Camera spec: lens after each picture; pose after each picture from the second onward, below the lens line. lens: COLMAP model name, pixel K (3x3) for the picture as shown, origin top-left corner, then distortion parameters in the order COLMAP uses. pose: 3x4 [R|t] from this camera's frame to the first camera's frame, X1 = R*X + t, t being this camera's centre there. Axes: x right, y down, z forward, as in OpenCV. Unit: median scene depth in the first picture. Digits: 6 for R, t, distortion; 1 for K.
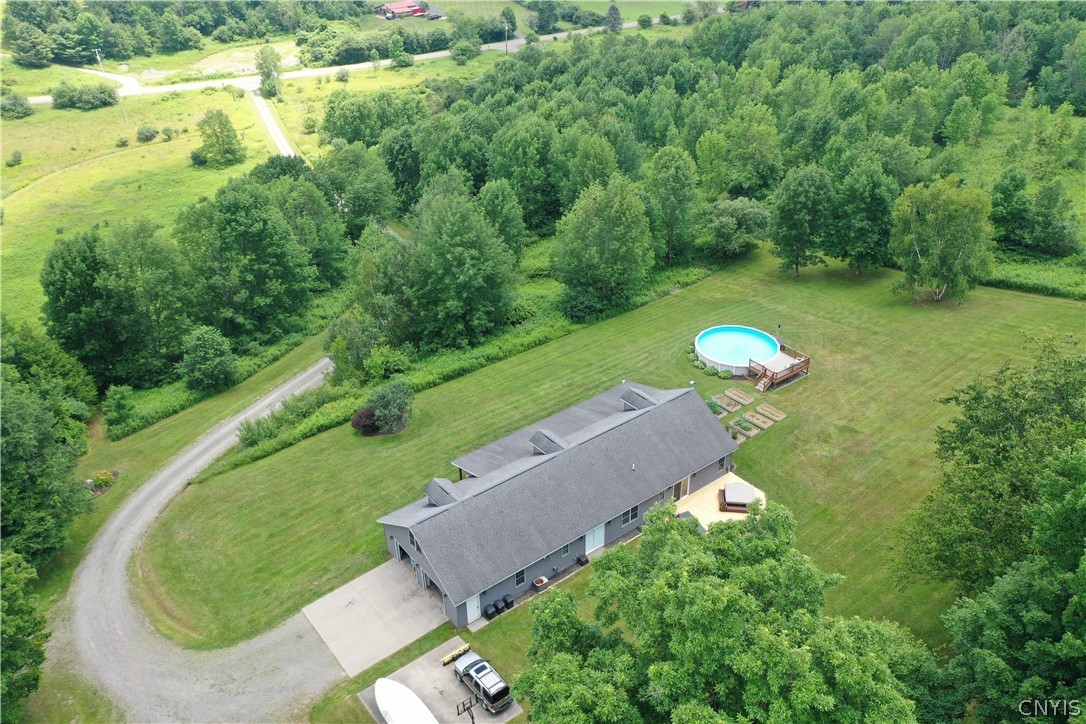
lens RADIAL K [[865.5, 0, 542.0], [0, 865.5, 361.0], [0, 0, 1]] dist [0.013897, 0.005679]
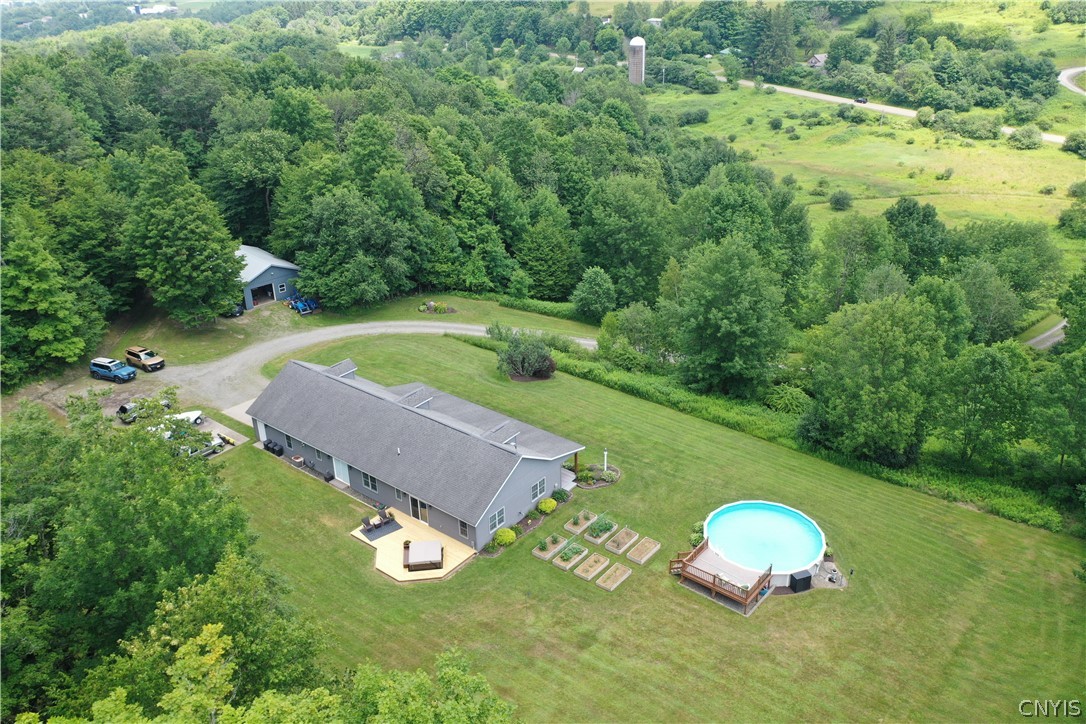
lens RADIAL K [[865.5, 0, 544.1], [0, 865.5, 362.7], [0, 0, 1]] dist [0.013897, 0.005679]
pose [[0.229616, 0.429254, -0.873509, 0.700990], [-0.473396, 0.833429, 0.285118, -0.237528], [0.850396, 0.348048, 0.394576, 0.500367]]
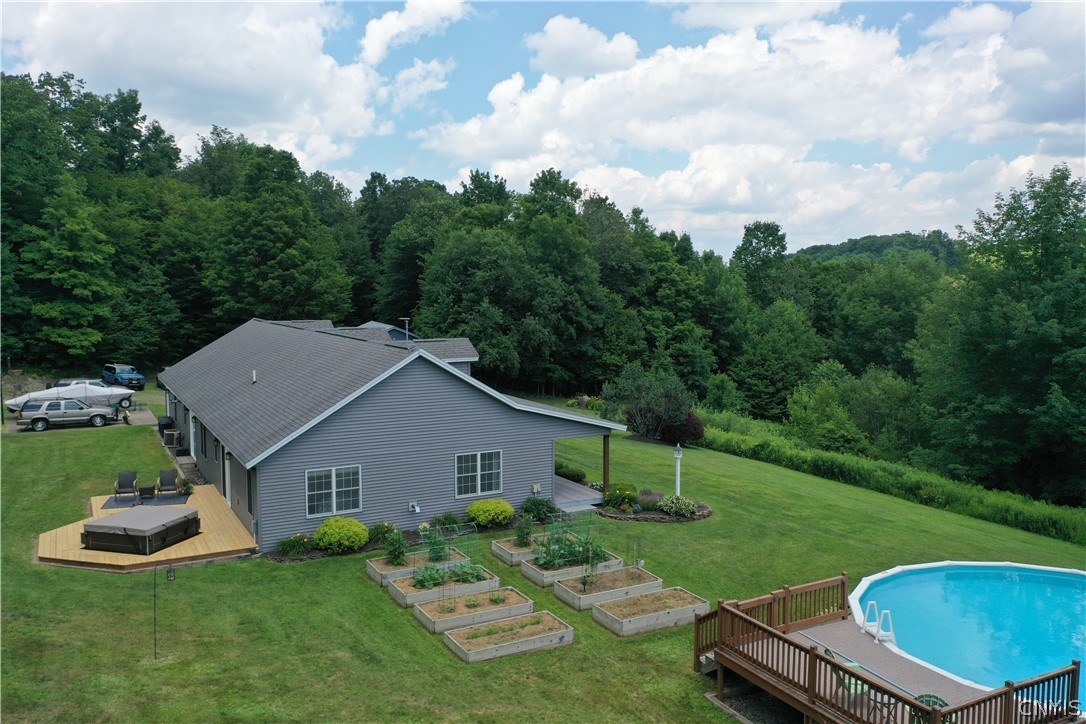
lens RADIAL K [[865.5, 0, 541.4], [0, 865.5, 362.9], [0, 0, 1]] dist [0.013897, 0.005679]
pose [[-0.169544, 0.098428, -0.980595, 0.412840], [-0.491791, 0.853810, 0.170733, -0.039919], [0.854047, 0.511195, -0.096352, 0.846780]]
